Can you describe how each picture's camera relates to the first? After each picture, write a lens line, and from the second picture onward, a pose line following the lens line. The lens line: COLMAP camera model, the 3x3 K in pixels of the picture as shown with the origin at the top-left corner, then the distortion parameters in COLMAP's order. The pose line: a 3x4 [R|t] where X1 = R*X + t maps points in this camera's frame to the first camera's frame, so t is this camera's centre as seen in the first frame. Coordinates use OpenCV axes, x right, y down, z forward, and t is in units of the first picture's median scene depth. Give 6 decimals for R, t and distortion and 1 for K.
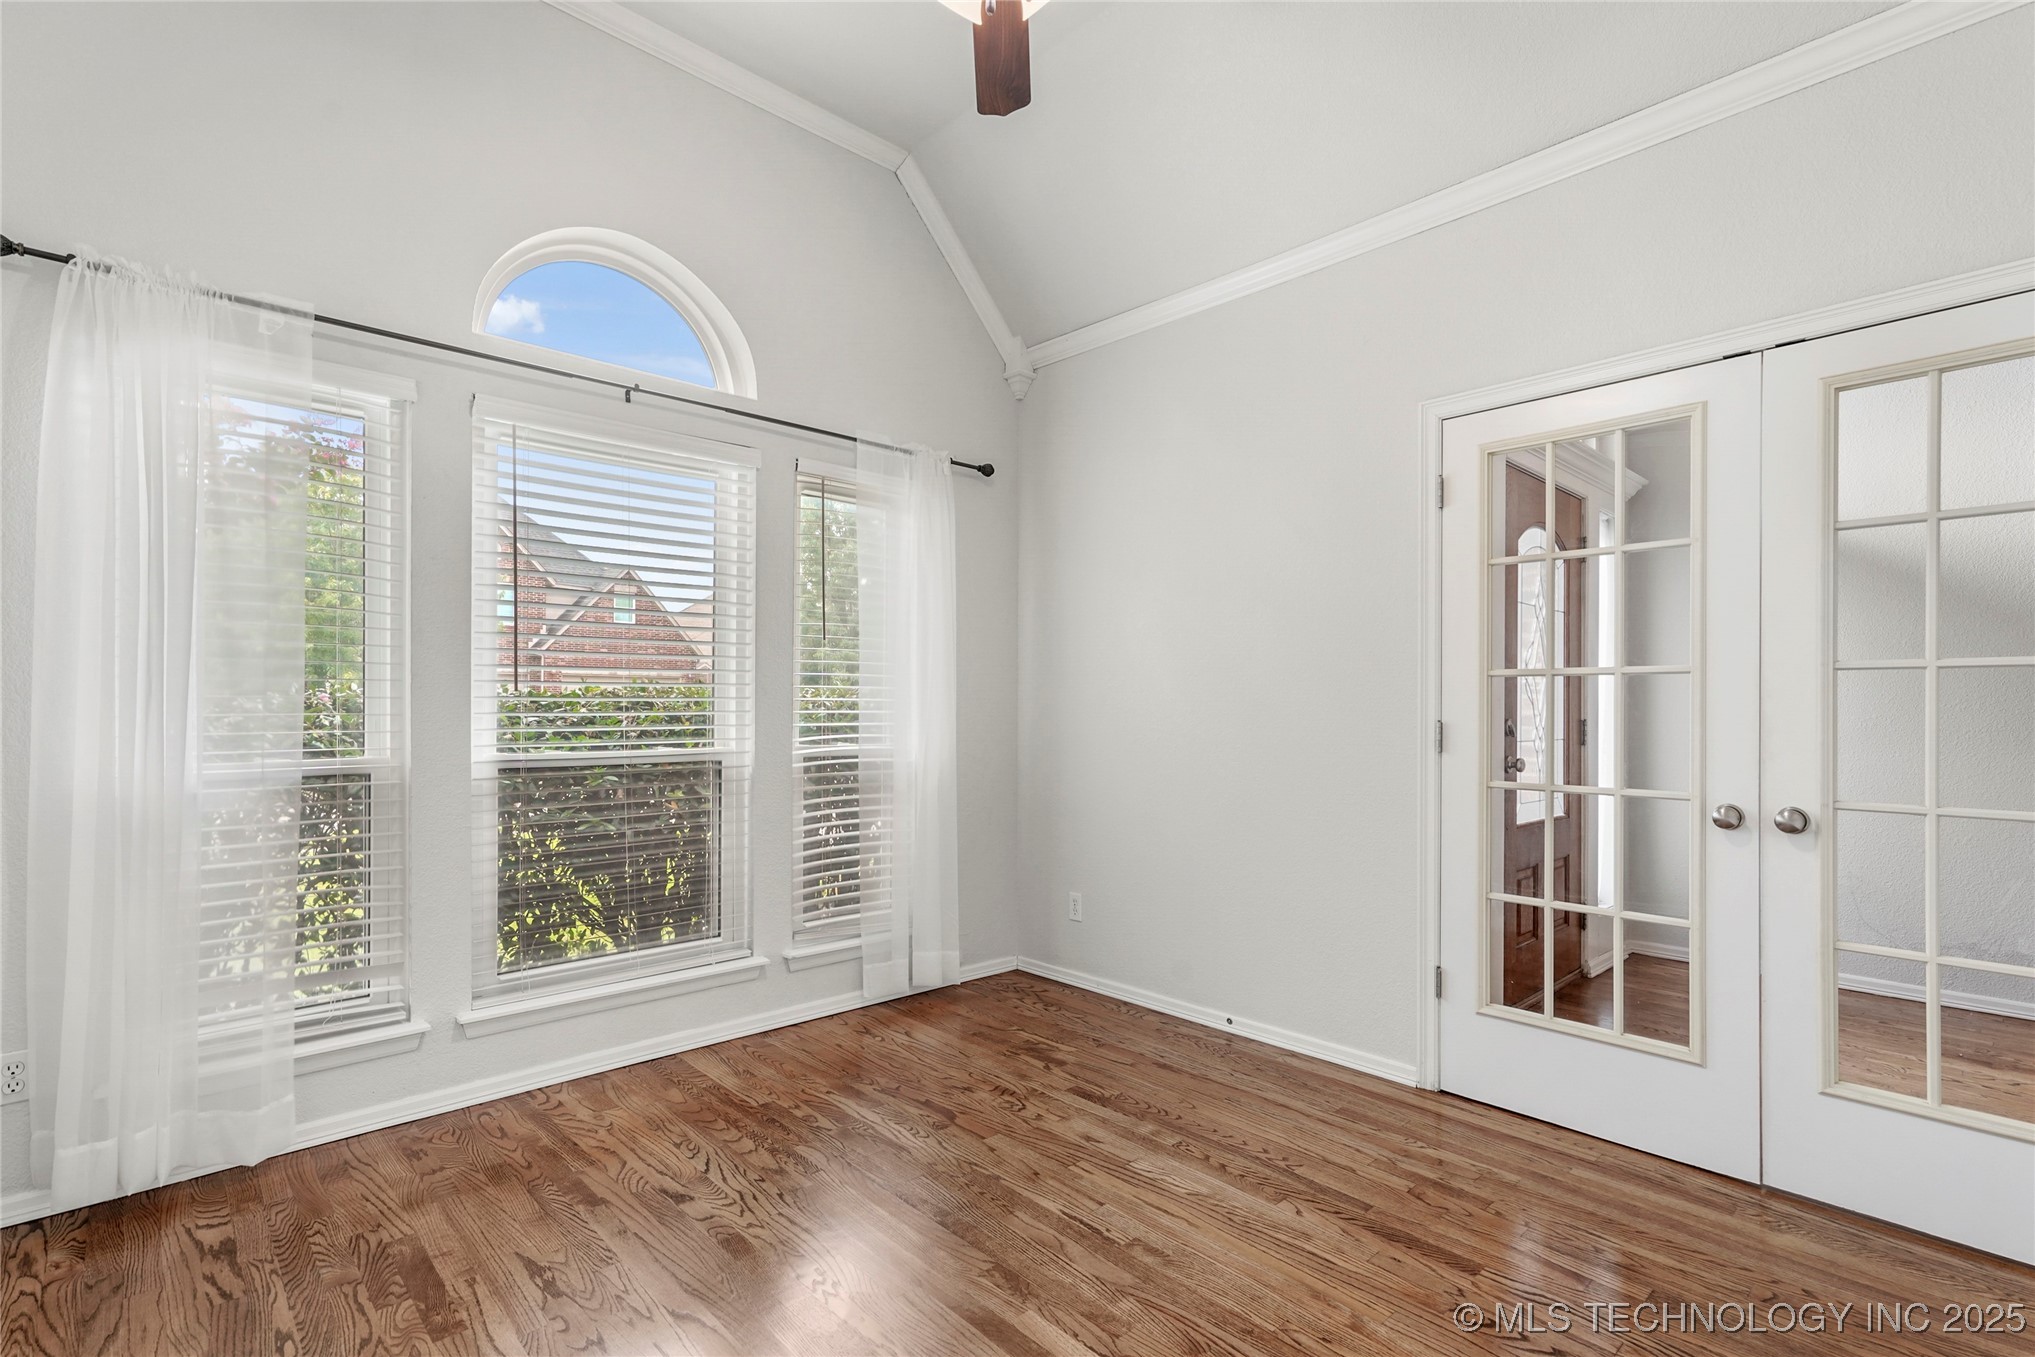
lens RADIAL K [[939.2, 0, 1010.3], [0, 939.2, 695.8], [0, 0, 1]] dist [0.001752, 0.001649]
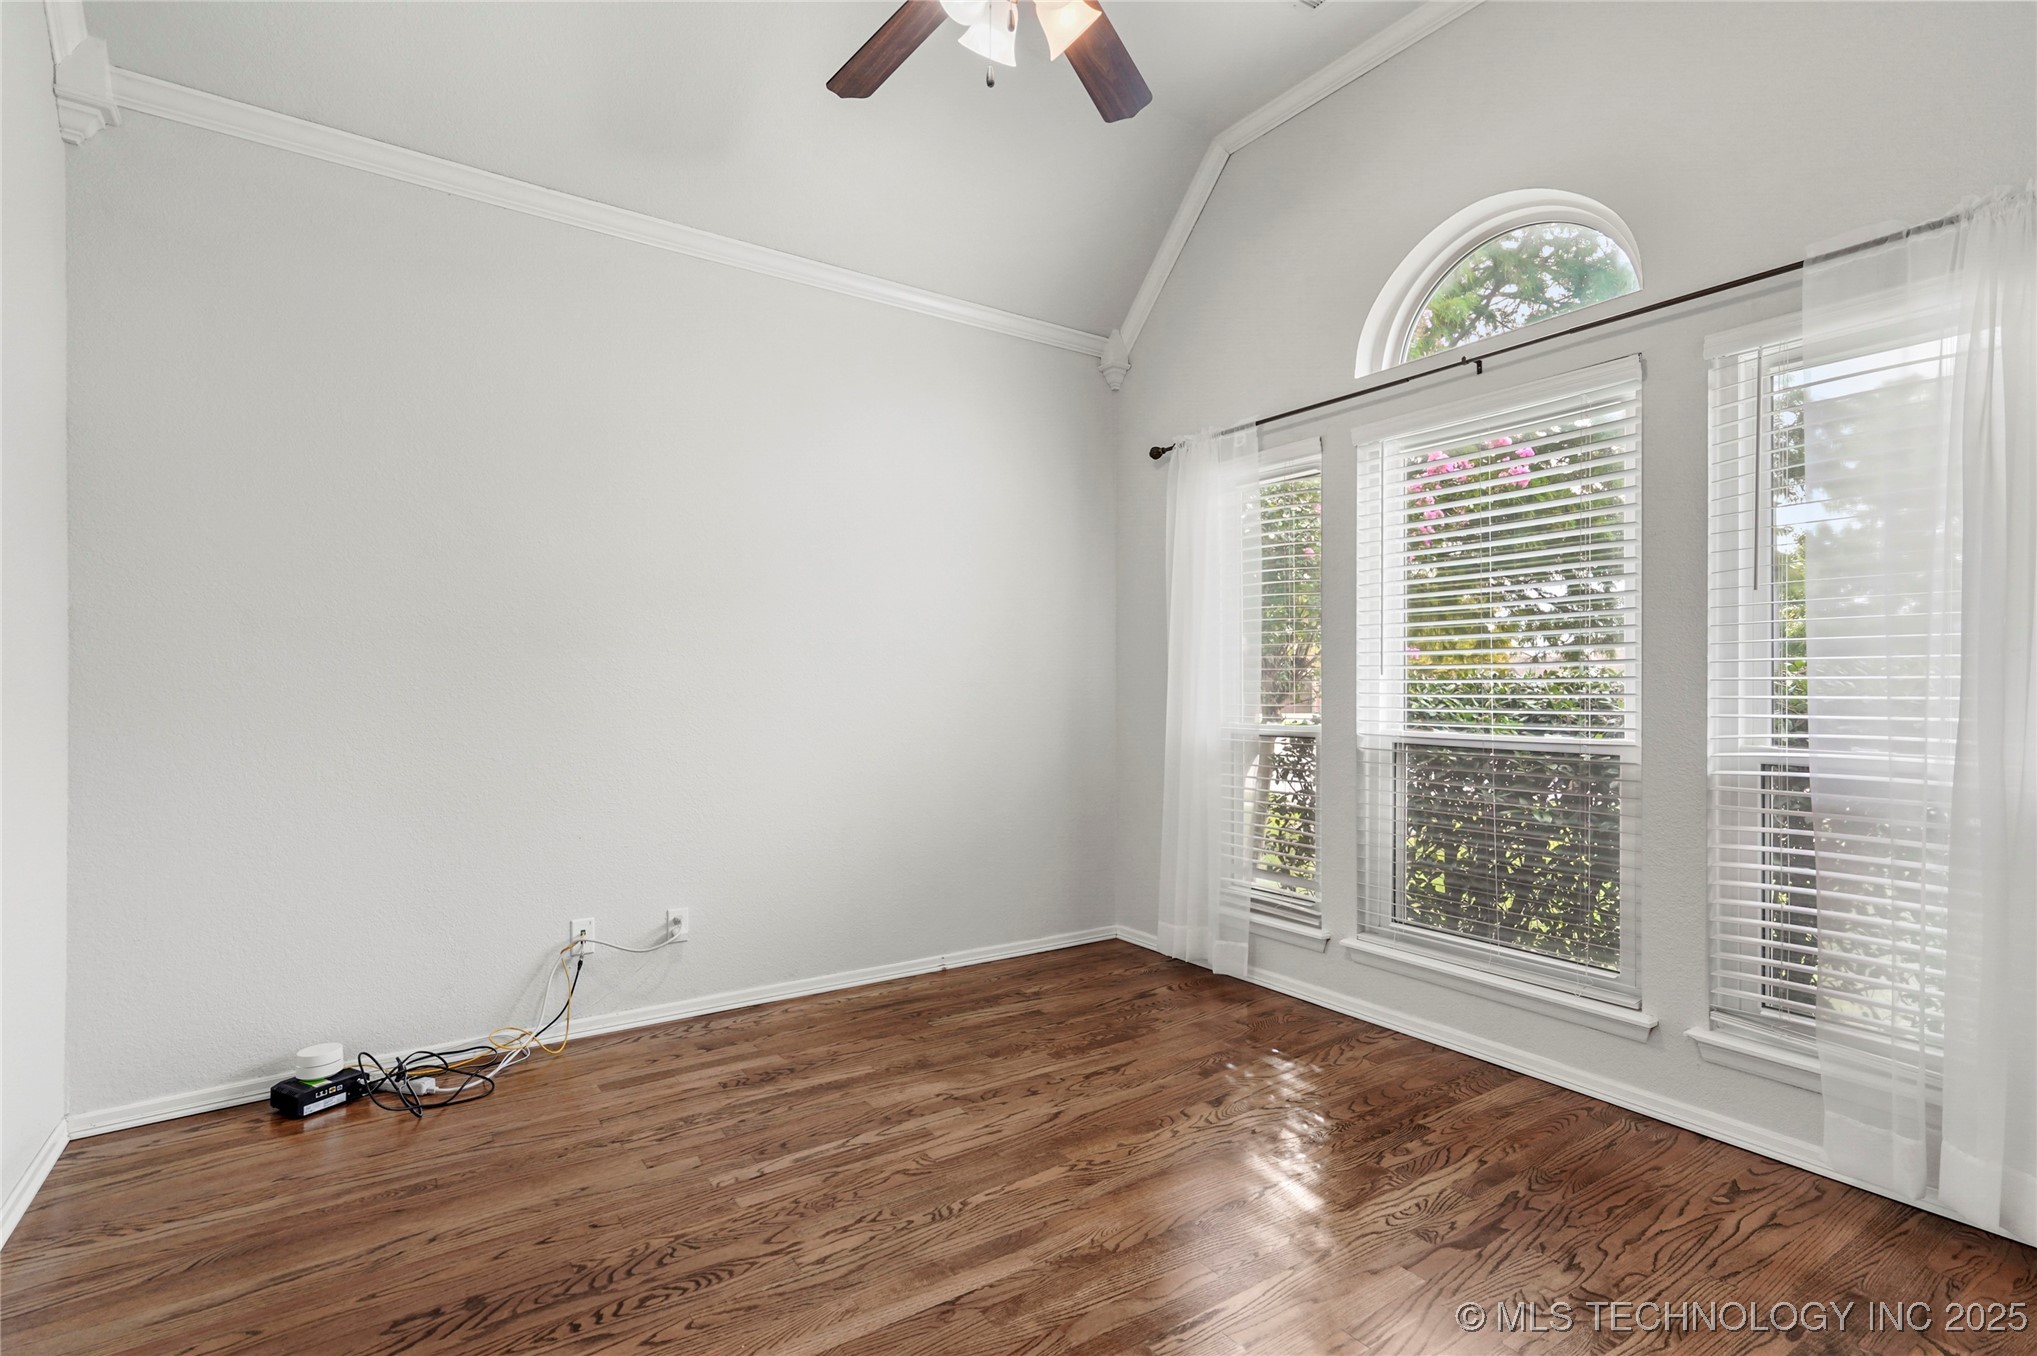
lens RADIAL K [[940.1, 0, 1009.5], [0, 940.1, 683.1], [0, 0, 1]] dist [0.001752, 0.001649]
pose [[-0.134405, -0.004615, -0.990916, 0.668250], [0.008123, 0.999950, -0.005759, 0.008607], [0.990893, -0.008823, -0.134360, 0.703040]]
